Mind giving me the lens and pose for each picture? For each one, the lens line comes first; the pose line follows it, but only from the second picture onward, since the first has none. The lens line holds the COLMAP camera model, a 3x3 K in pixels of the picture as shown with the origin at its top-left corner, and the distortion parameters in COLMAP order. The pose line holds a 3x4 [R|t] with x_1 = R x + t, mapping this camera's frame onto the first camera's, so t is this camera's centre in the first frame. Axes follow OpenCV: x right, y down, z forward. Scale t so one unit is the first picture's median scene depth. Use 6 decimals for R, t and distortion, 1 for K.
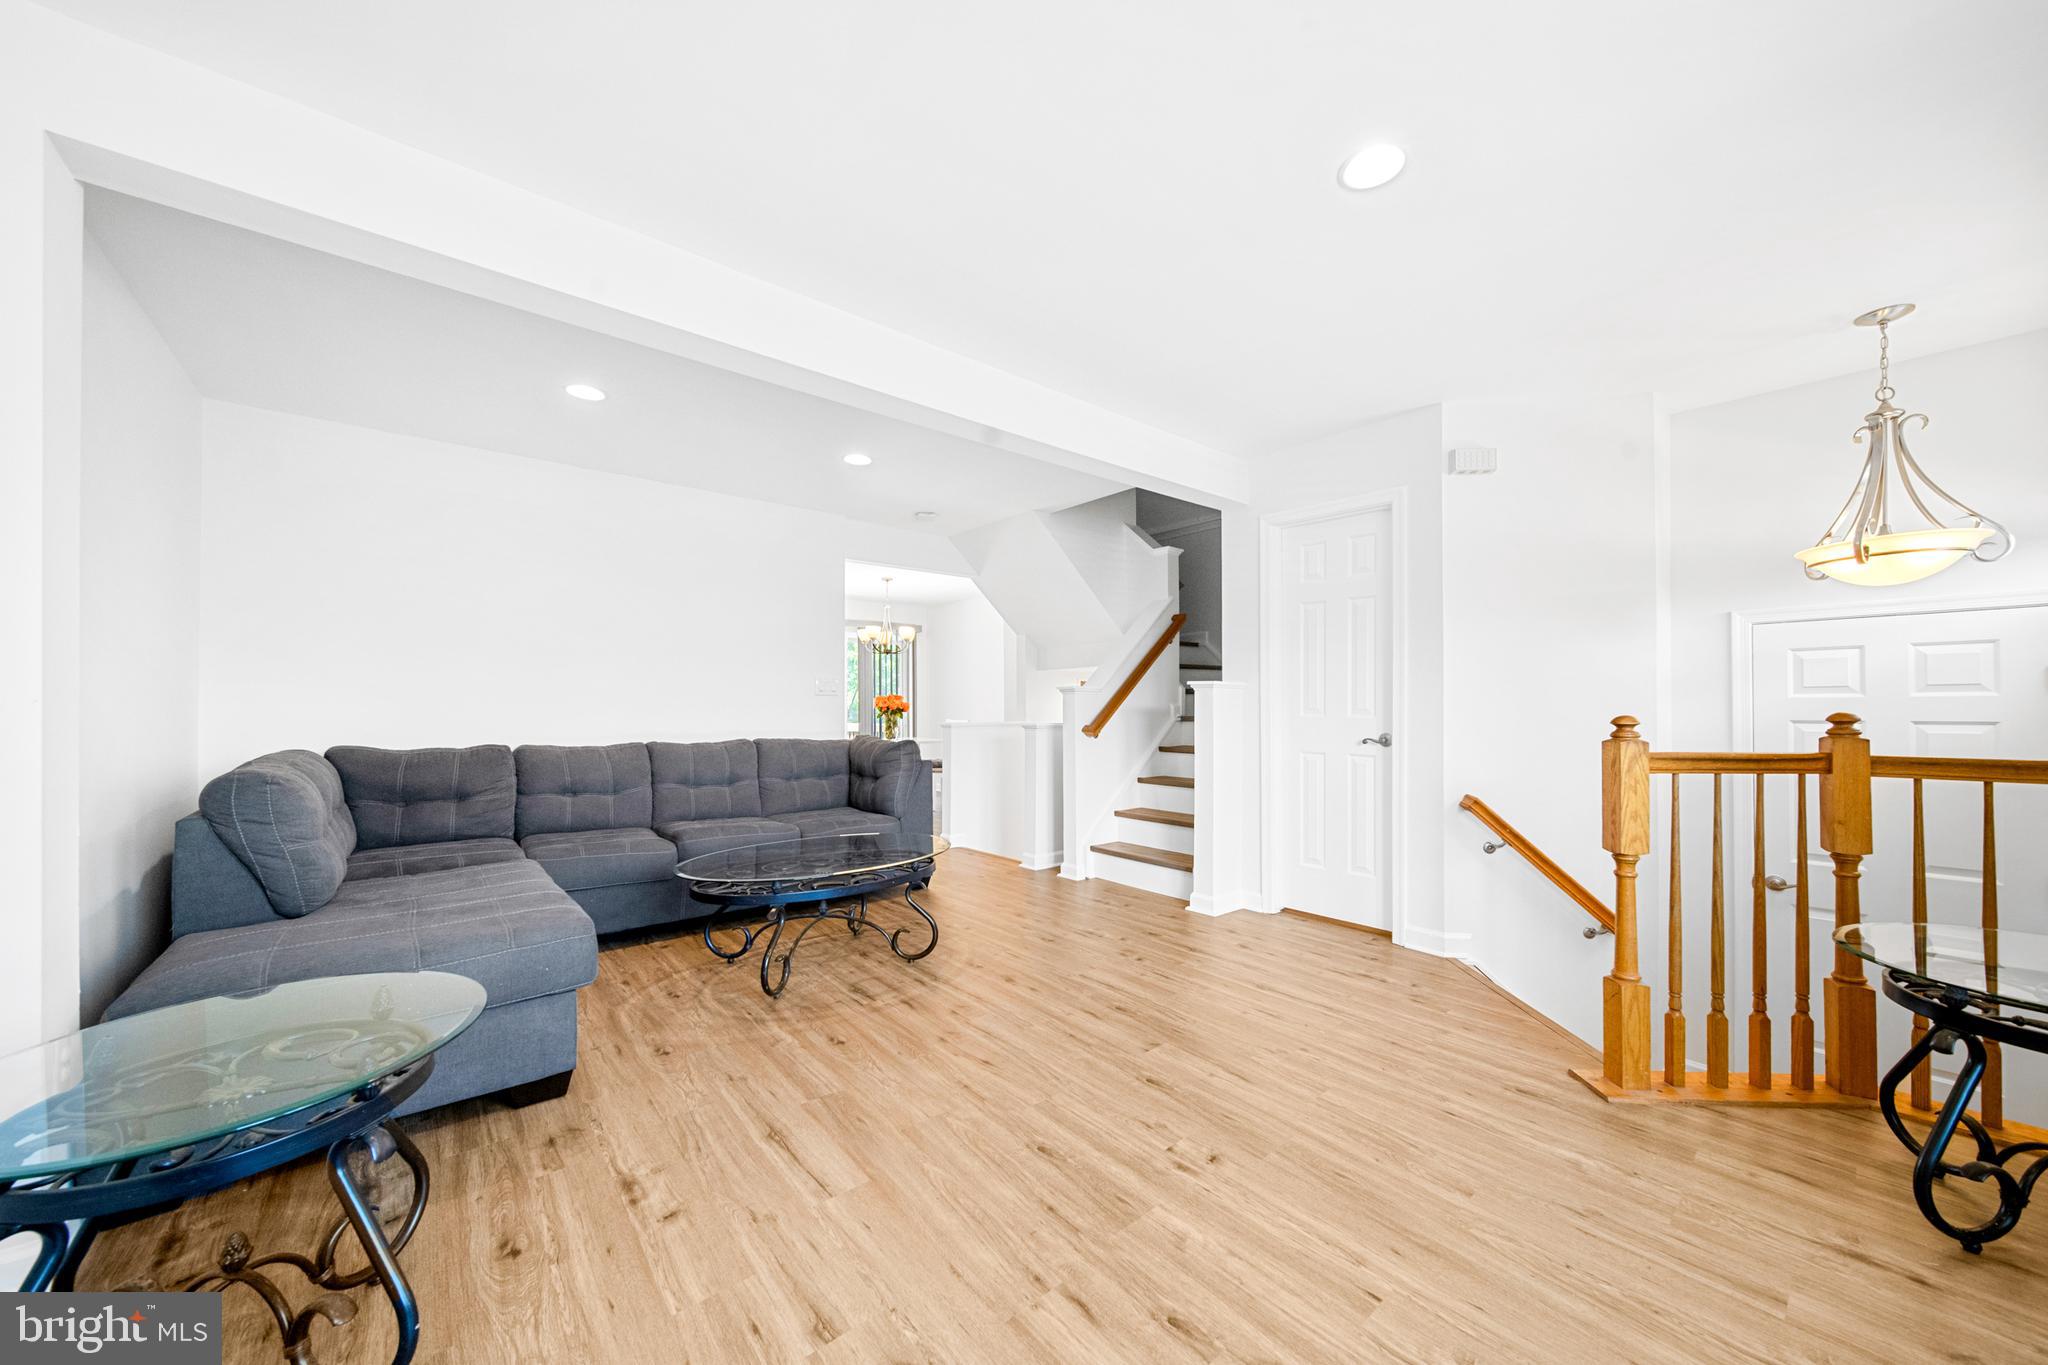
lens RADIAL K [[717.9, 0, 1036.7], [0, 717.9, 704.4], [0, 0, 1]] dist [-0.001410, -0.000098]
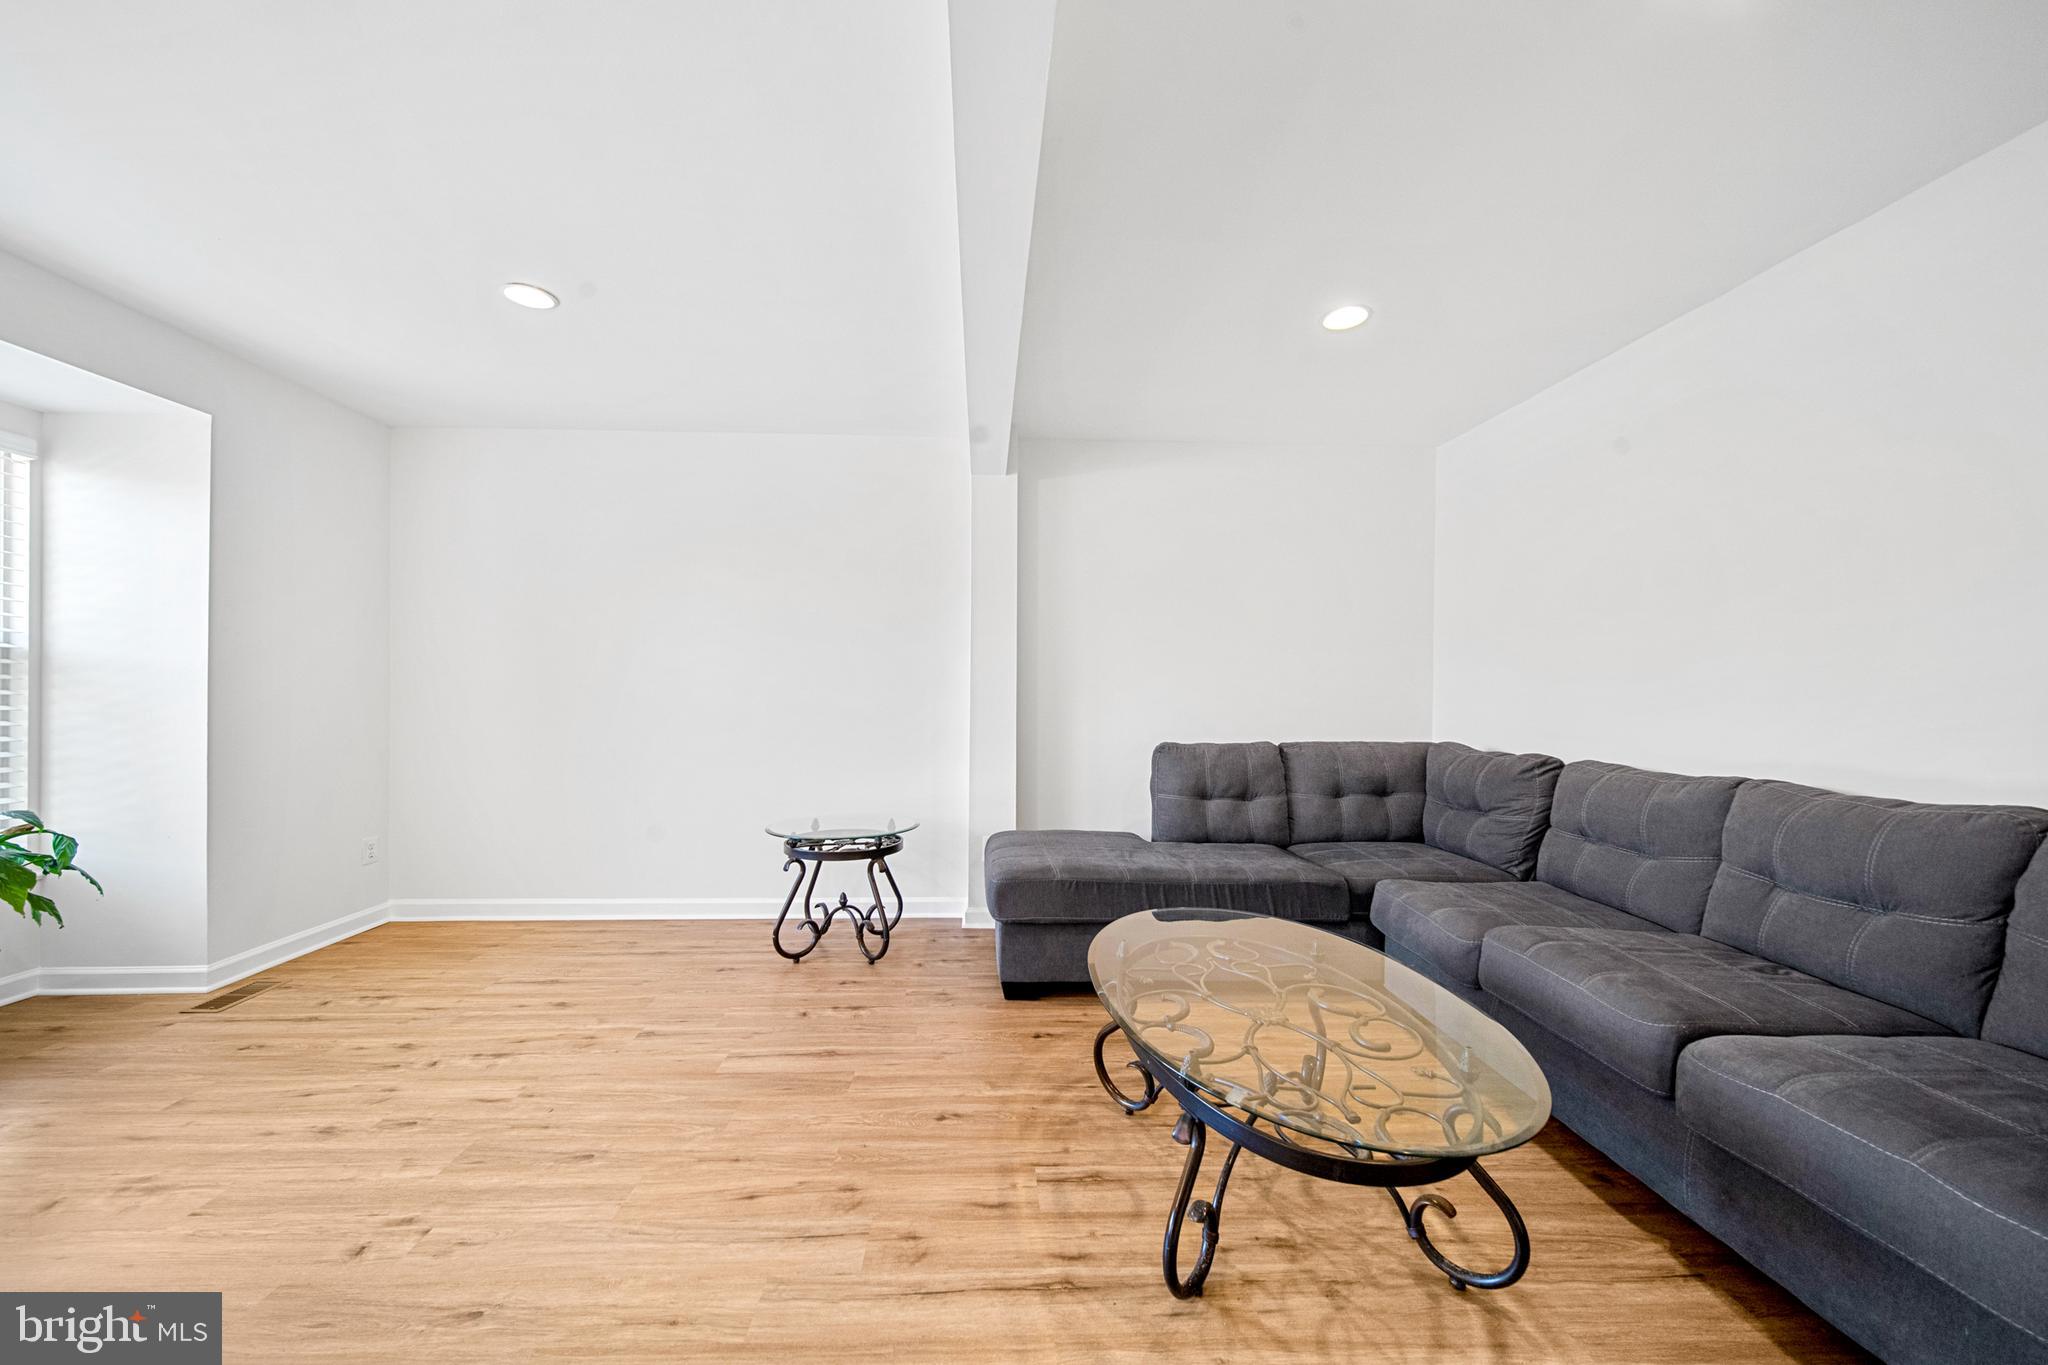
lens RADIAL K [[730.1, 0, 1024.0], [0, 730.1, 682.5], [0, 0, 1]] dist [-0.001618, -0.000151]
pose [[-0.611004, -0.012992, -0.791521, 0.246882], [-0.003371, 0.999899, -0.013811, -0.012058], [0.791620, -0.005770, -0.610986, 1.164303]]
